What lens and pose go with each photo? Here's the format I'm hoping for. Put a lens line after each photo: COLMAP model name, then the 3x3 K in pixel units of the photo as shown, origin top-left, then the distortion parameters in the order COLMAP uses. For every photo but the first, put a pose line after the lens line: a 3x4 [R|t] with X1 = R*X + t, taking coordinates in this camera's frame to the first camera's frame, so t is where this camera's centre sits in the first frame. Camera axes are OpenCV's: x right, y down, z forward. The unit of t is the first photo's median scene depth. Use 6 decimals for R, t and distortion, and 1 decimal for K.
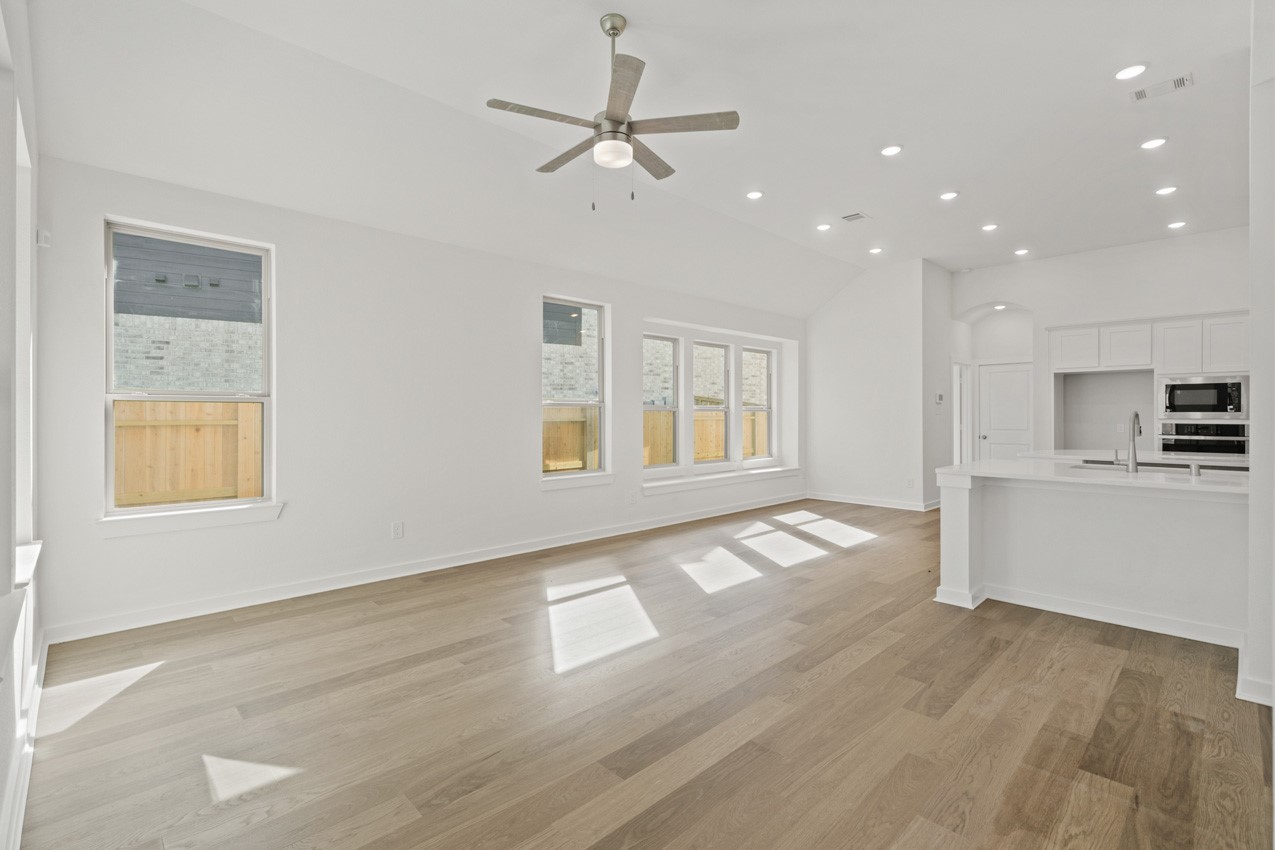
lens RADIAL K [[581.5, 0, 632.8], [0, 581.5, 417.3], [0, 0, 1]] dist [-0.006287, 0.002113]
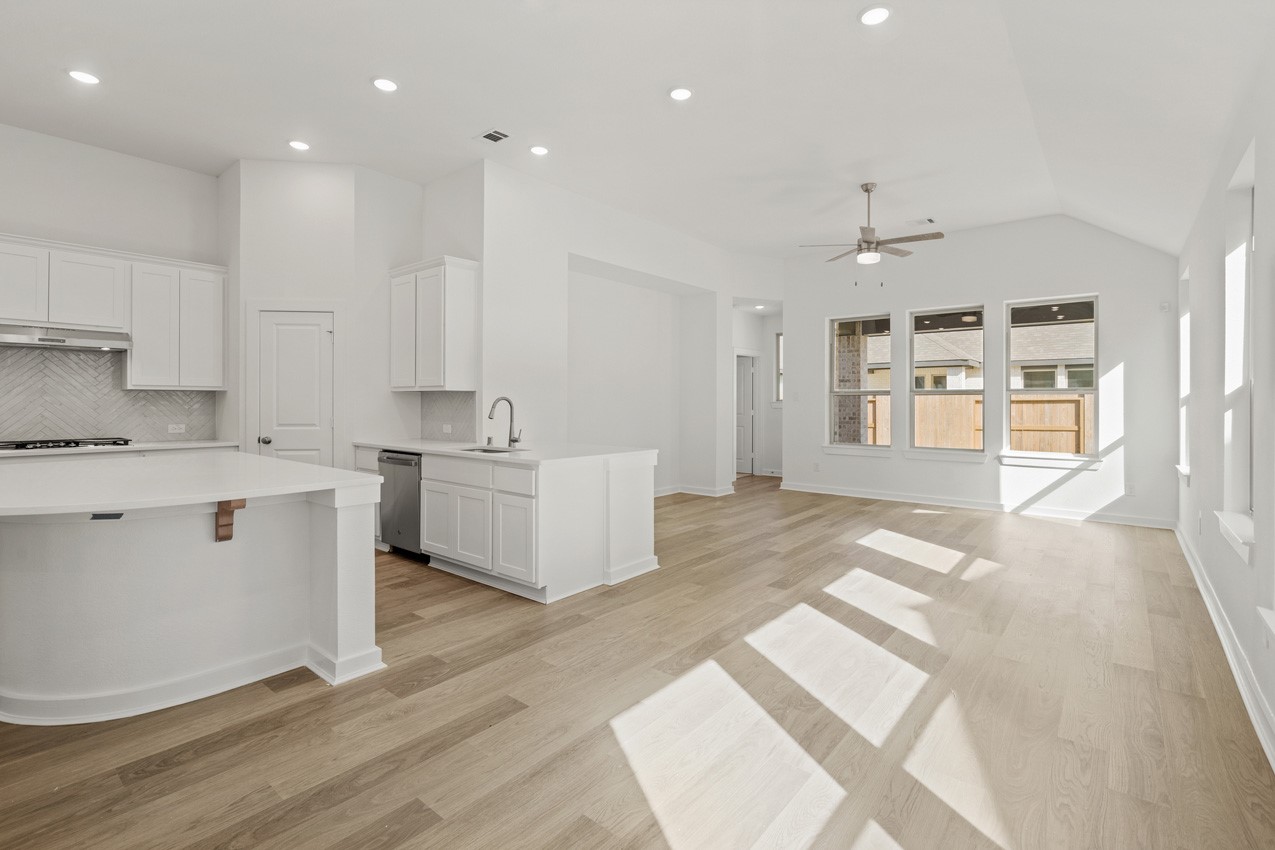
lens RADIAL K [[581.5, 0, 635.6], [0, 581.5, 400.4], [0, 0, 1]] dist [-0.006287, 0.002113]
pose [[-0.993130, -0.004515, -0.116929, 0.441791], [-0.004758, 0.999987, 0.001794, -0.004479], [0.116920, 0.002338, -0.993139, 1.329611]]
